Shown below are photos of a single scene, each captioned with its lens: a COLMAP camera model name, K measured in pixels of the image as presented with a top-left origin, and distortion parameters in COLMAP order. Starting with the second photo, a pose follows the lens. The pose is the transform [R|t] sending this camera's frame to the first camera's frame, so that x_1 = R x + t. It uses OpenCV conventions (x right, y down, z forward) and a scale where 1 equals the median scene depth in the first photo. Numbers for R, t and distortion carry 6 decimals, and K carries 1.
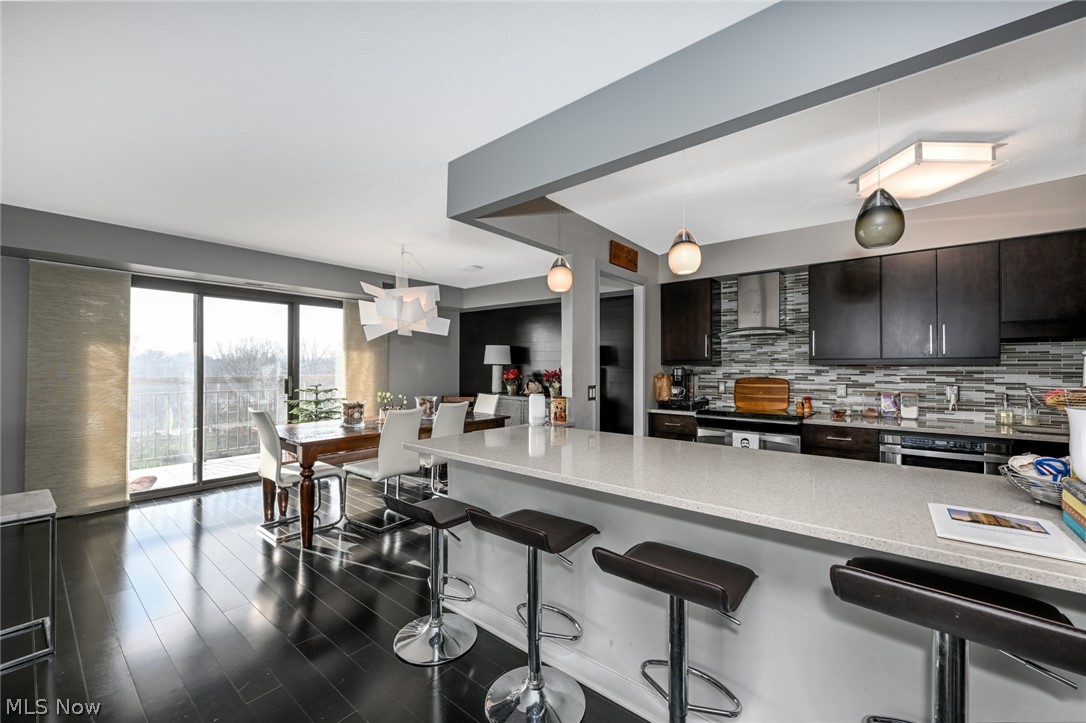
lens RADIAL K [[427.5, 0, 541.7], [0, 427.5, 365.8], [0, 0, 1]] dist [-0.003971, 0.000648]
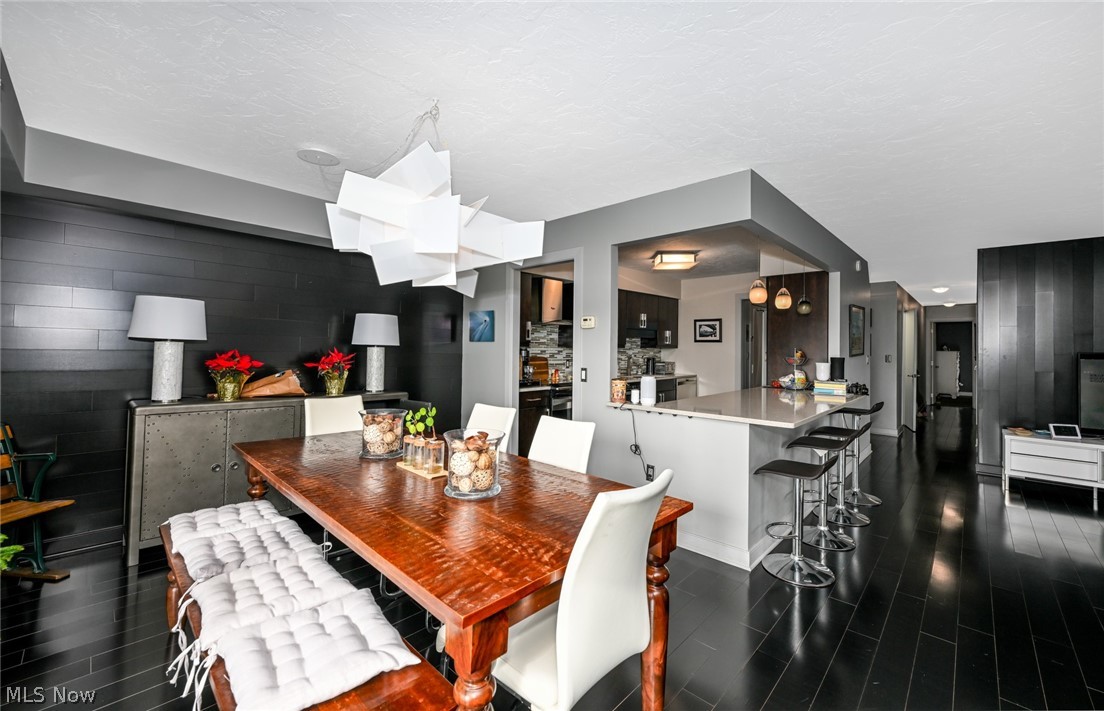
lens RADIAL K [[441.1, 0, 562.1], [0, 441.1, 344.1], [0, 0, 1]] dist [0.005812, -0.000317]
pose [[0.062195, 0.000025, 0.998064, -0.863824], [-0.022974, 0.999735, 0.001407, -0.014550], [-0.997800, -0.023017, 0.062179, 0.872113]]
